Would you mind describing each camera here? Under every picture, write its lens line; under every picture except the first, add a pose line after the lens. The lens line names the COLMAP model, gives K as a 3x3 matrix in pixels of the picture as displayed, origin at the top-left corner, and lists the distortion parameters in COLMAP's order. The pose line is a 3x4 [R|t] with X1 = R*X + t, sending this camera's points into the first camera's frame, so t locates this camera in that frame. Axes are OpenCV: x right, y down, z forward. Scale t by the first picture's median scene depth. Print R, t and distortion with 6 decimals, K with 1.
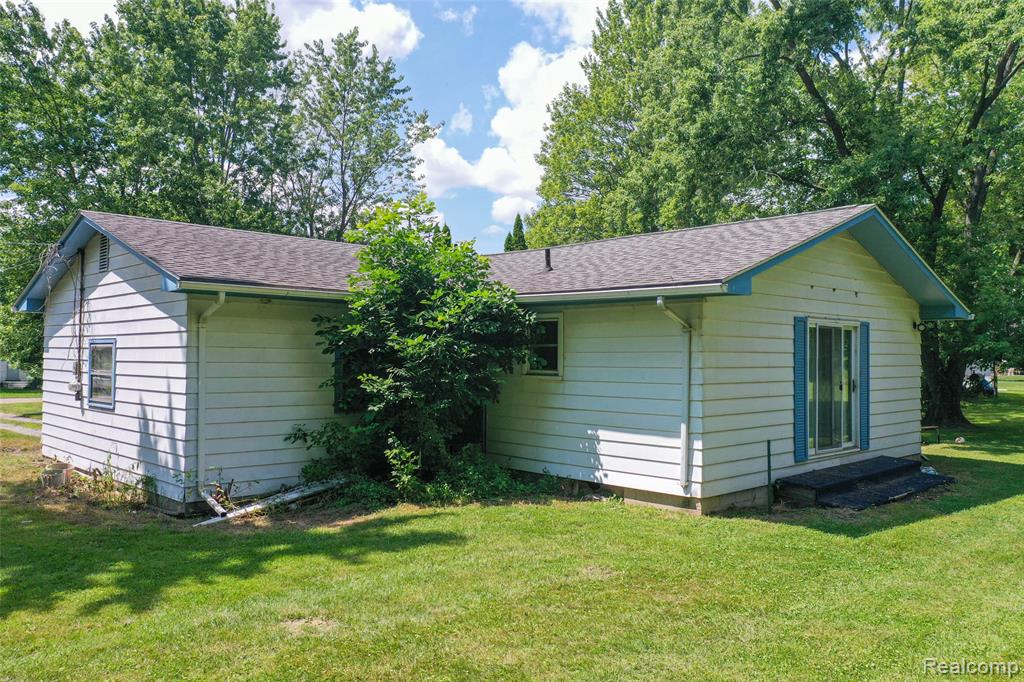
lens RADIAL K [[805.6, 0, 510.7], [0, 805.6, 338.8], [0, 0, 1]] dist [0.014748, -0.001624]
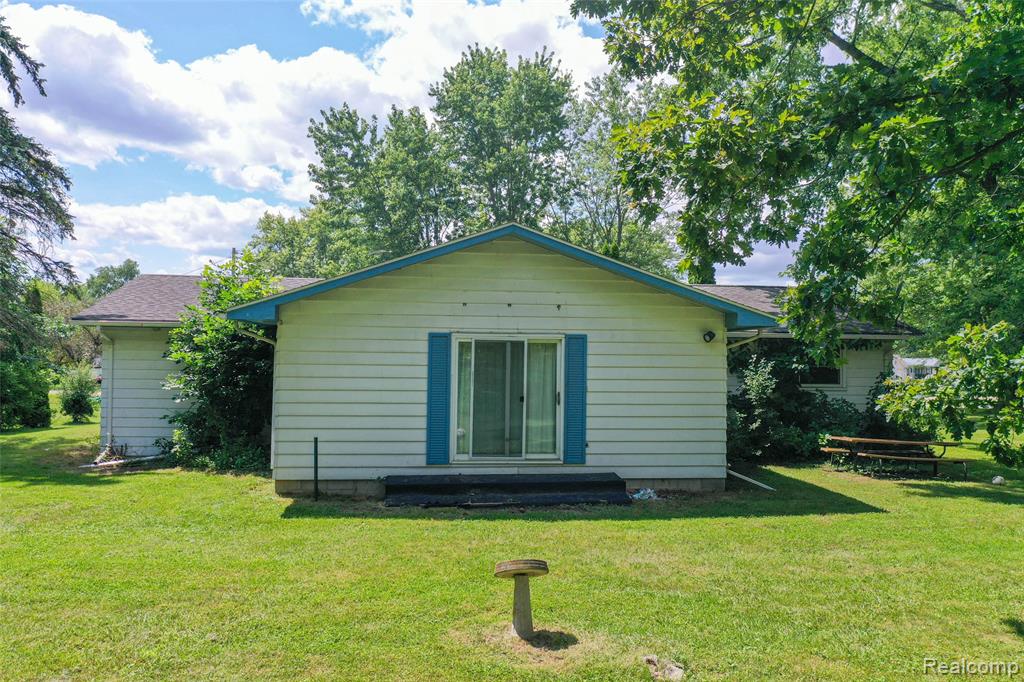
lens RADIAL K [[805.6, 0, 509.0], [0, 805.6, 346.1], [0, 0, 1]] dist [0.014748, -0.001624]
pose [[0.791636, -0.008335, -0.610936, 1.013226], [0.008033, 0.999963, -0.003233, -0.004177], [0.610940, -0.002348, 0.791673, 0.175550]]
